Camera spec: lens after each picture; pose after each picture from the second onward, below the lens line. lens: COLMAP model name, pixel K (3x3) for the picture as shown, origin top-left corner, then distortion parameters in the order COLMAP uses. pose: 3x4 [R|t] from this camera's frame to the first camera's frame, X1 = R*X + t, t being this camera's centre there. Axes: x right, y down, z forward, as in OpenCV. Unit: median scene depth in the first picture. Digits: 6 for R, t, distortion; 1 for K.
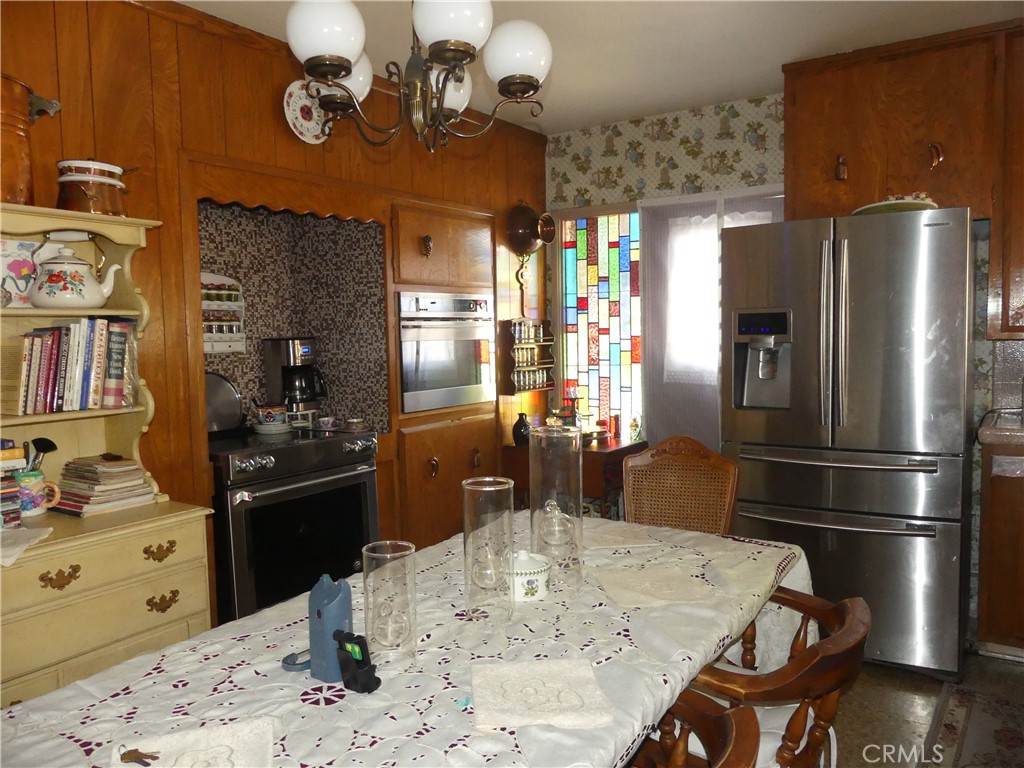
lens RADIAL K [[777.6, 0, 512.0], [0, 777.6, 384.0], [0, 0, 1]] dist [-0.032253, 0.048741]
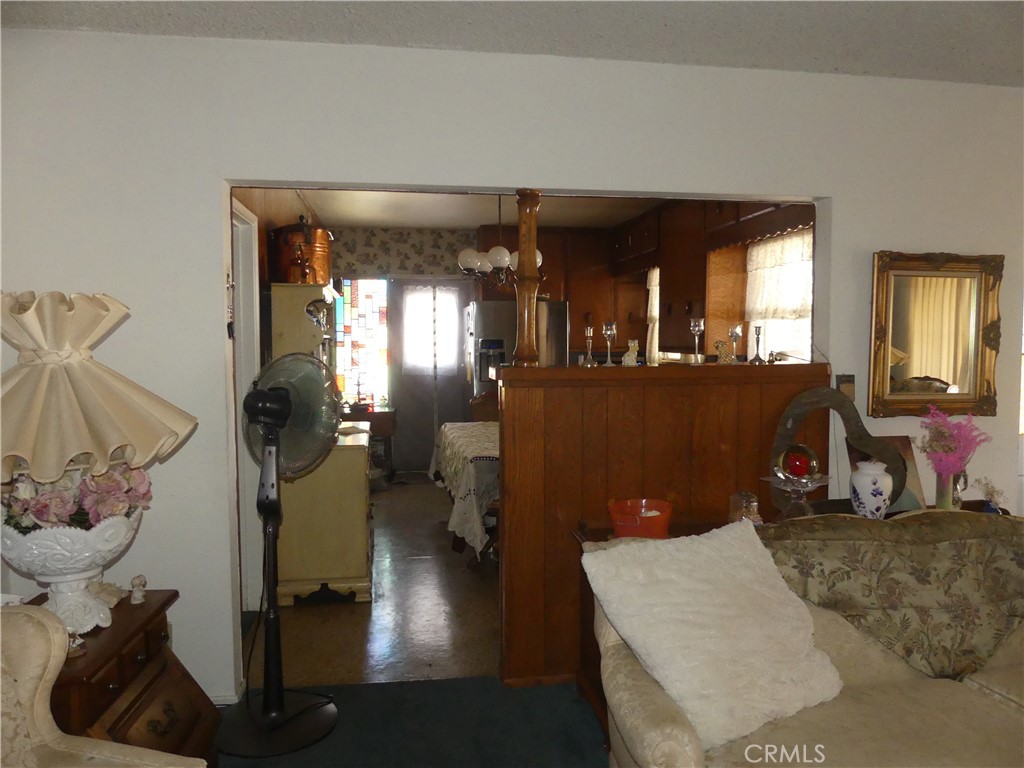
lens RADIAL K [[777.6, 0, 512.0], [0, 777.6, 384.0], [0, 0, 1]] dist [-0.032253, 0.048741]
pose [[0.728749, -0.017681, 0.684553, -0.873994], [0.032068, 0.999451, -0.008324, 0.044202], [-0.684030, 0.028018, 0.728916, -0.513491]]
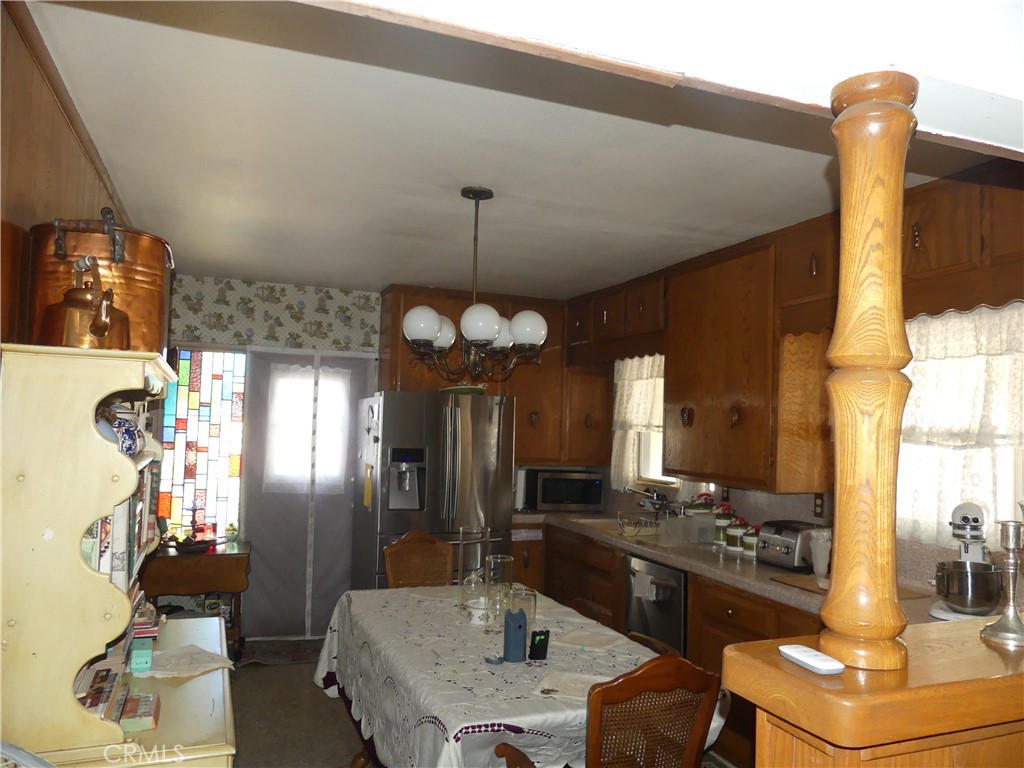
lens RADIAL K [[777.6, 0, 512.0], [0, 777.6, 384.0], [0, 0, 1]] dist [-0.032253, 0.048741]
pose [[0.572252, 0.083992, 0.815765, -0.605352], [0.014401, 0.993559, -0.112401, -0.029960], [-0.819952, 0.076070, 0.567356, -0.044925]]
